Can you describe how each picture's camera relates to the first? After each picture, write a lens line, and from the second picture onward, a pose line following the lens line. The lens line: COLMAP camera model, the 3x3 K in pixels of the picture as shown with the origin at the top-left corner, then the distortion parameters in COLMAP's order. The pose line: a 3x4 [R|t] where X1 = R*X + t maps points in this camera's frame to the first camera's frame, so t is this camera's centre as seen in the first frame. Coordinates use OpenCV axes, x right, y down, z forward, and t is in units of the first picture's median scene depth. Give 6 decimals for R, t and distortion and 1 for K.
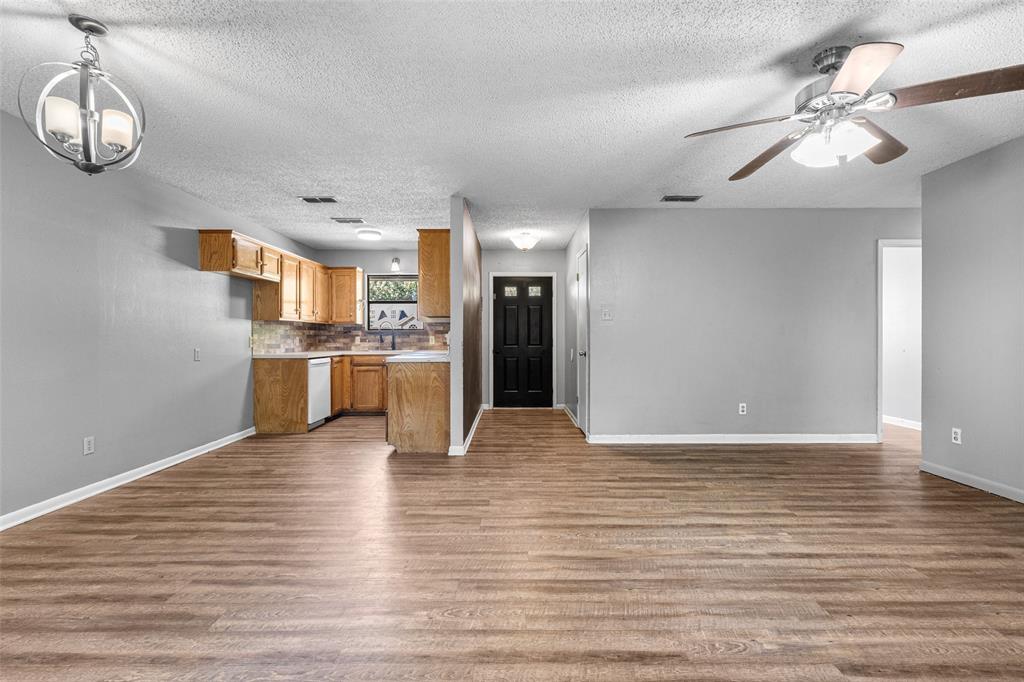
lens RADIAL K [[461.5, 0, 509.9], [0, 461.5, 337.0], [0, 0, 1]] dist [0.010780, -0.003235]
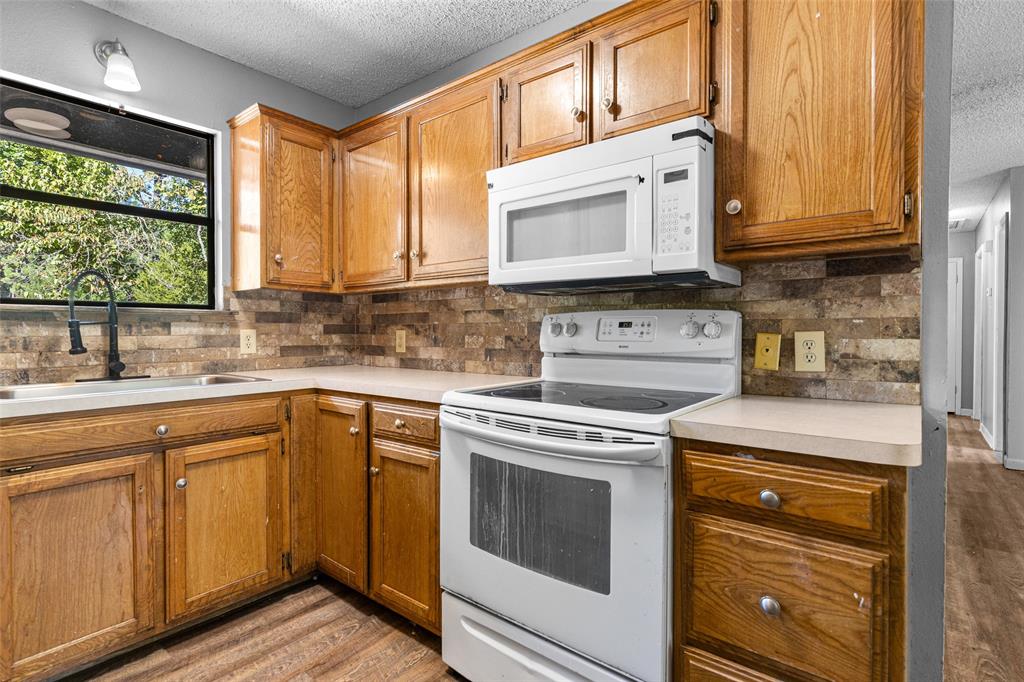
lens RADIAL K [[511.4, 0, 518.2], [0, 511.4, 336.5], [0, 0, 1]] dist [-0.003743, -0.000005]
pose [[0.625631, -0.004900, 0.780104, -0.635931], [-0.003973, 0.999947, 0.009468, -0.001001], [-0.780109, -0.009023, 0.625579, 1.190349]]
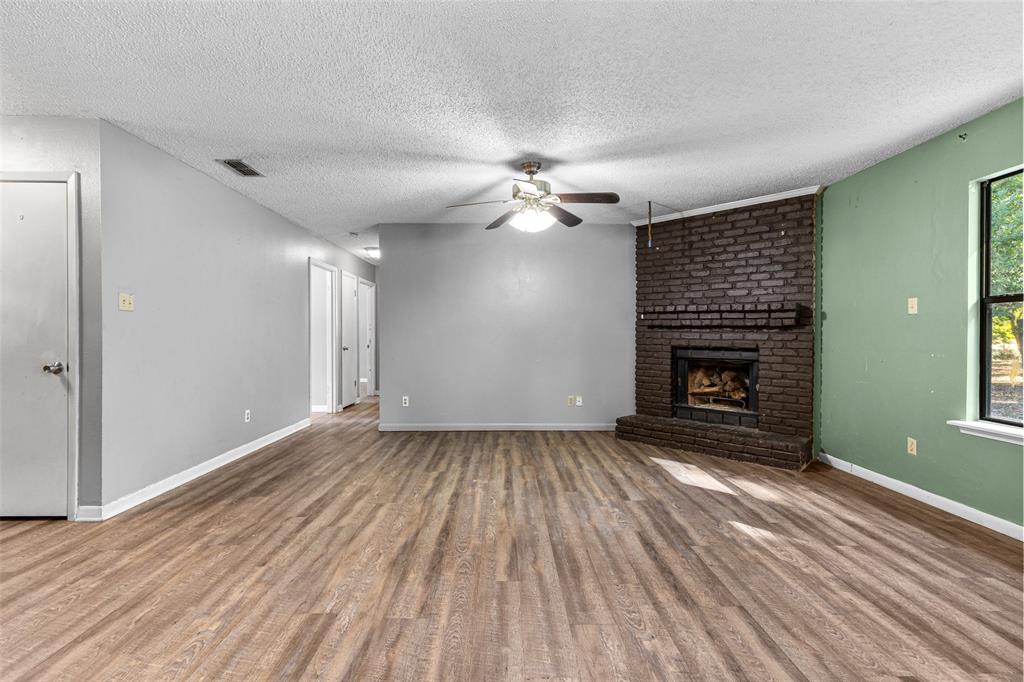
lens RADIAL K [[461.5, 0, 511.7], [0, 461.5, 335.3], [0, 0, 1]] dist [0.010780, -0.003235]
pose [[-0.017016, 0.001750, 0.999854, -0.548303], [-0.000026, 0.999998, -0.001750, -0.002089], [-0.999855, -0.000055, -0.017016, 0.643605]]
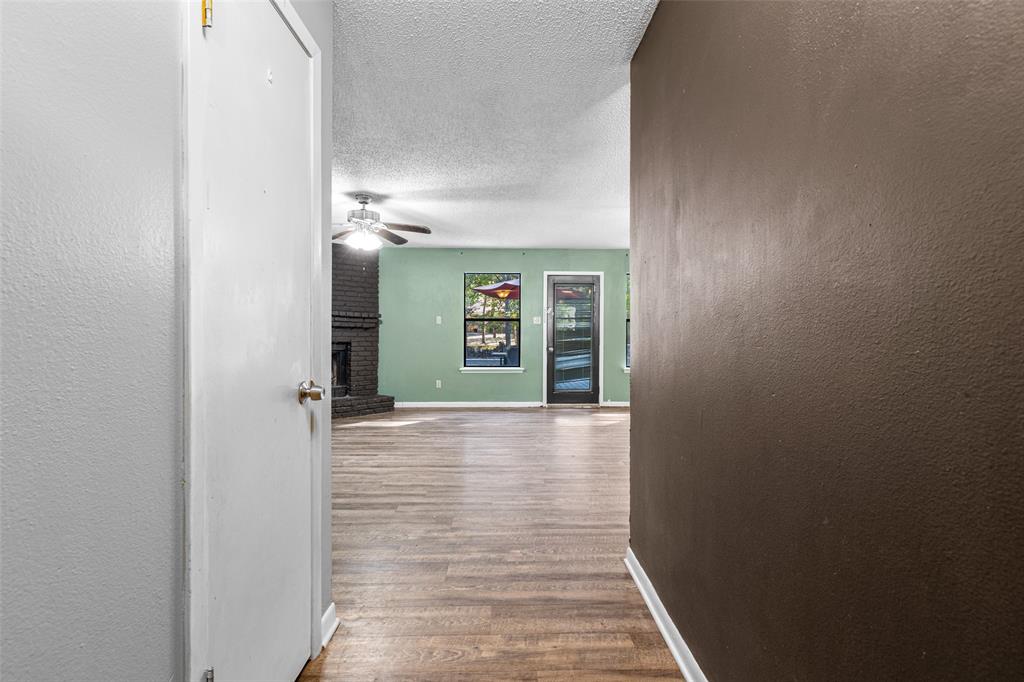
lens RADIAL K [[461.5, 0, 512.2], [0, 461.5, 337.0], [0, 0, 1]] dist [0.010780, -0.003235]
pose [[-0.999761, 0.000356, -0.021838, 0.049677], [0.000217, 0.999980, 0.006367, -0.001167], [0.021840, 0.006361, -0.999741, 1.786792]]
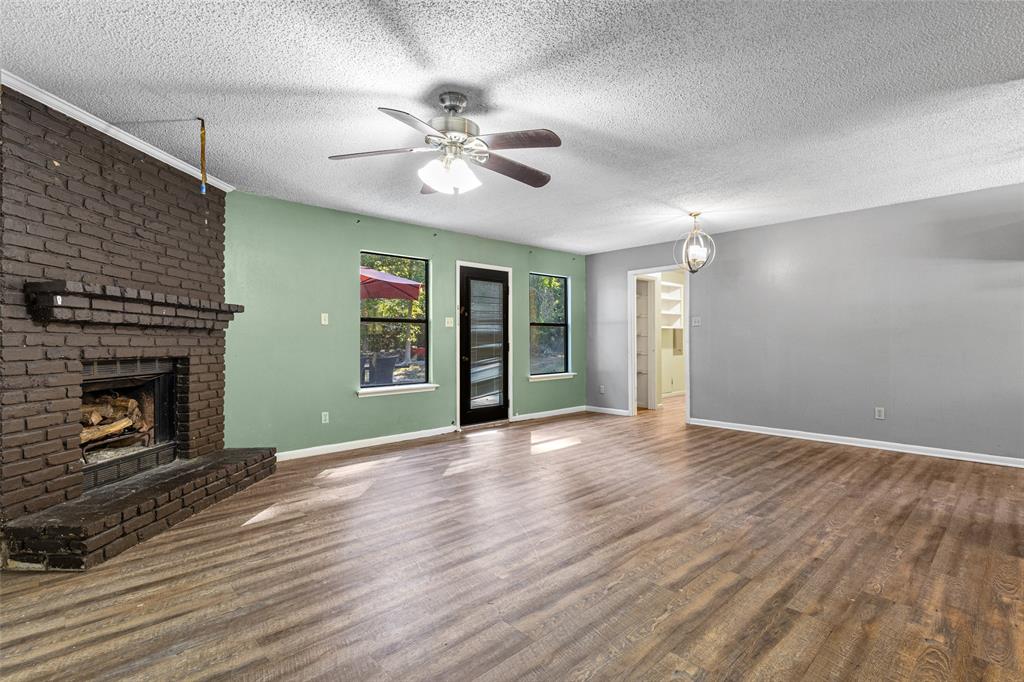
lens RADIAL K [[481.1, 0, 515.6], [0, 481.1, 337.9], [0, 0, 1]] dist [-0.001944, -0.000014]
pose [[-0.726592, 0.003103, -0.687062, 0.822768], [0.005548, 0.999984, -0.001350, -0.003149], [0.687047, -0.004793, -0.726597, 1.159279]]
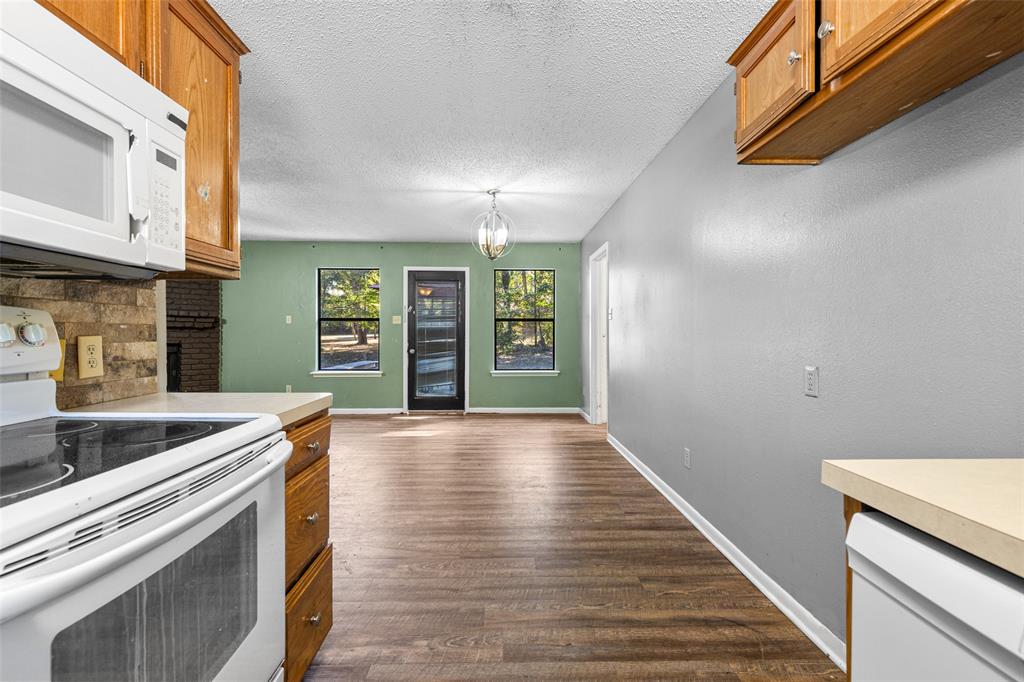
lens RADIAL K [[461.5, 0, 510.4], [0, 461.5, 337.6], [0, 0, 1]] dist [0.010780, -0.003235]
pose [[-0.999612, 0.000544, -0.027832, -0.479568], [0.000330, 0.999970, 0.007695, -0.003579], [0.027836, 0.007683, -0.999583, 1.649661]]
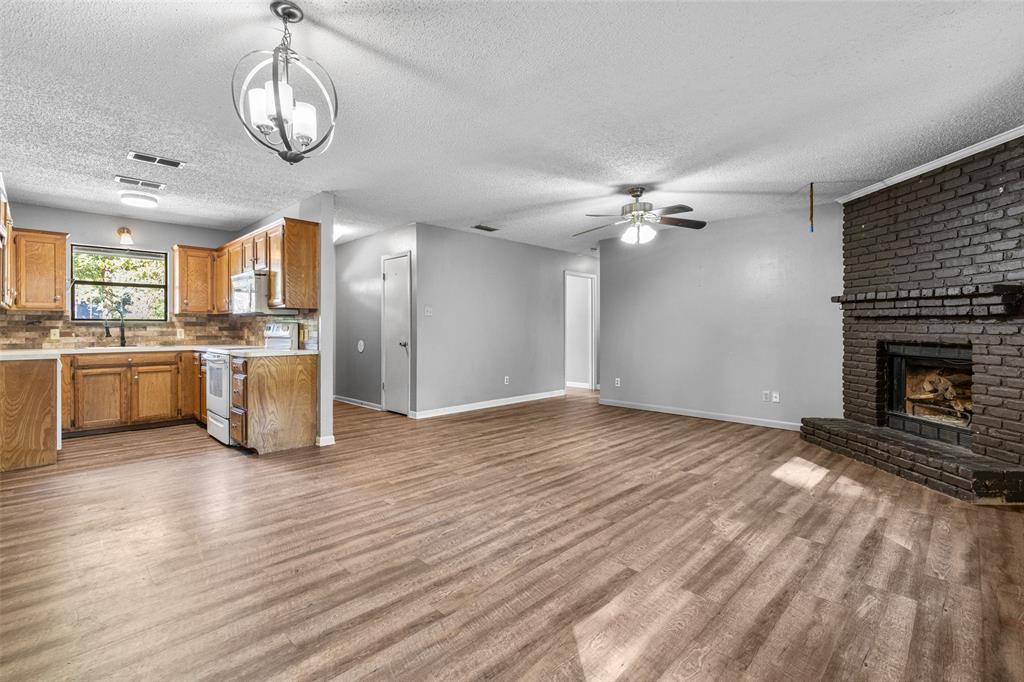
lens RADIAL K [[461.5, 0, 508.6], [0, 461.5, 329.0], [0, 0, 1]] dist [0.010780, -0.003235]
pose [[0.704661, 0.002496, 0.709540, -0.658741], [-0.000611, 0.999996, -0.002910, 0.001998], [-0.709544, 0.001617, 0.704659, -0.010430]]
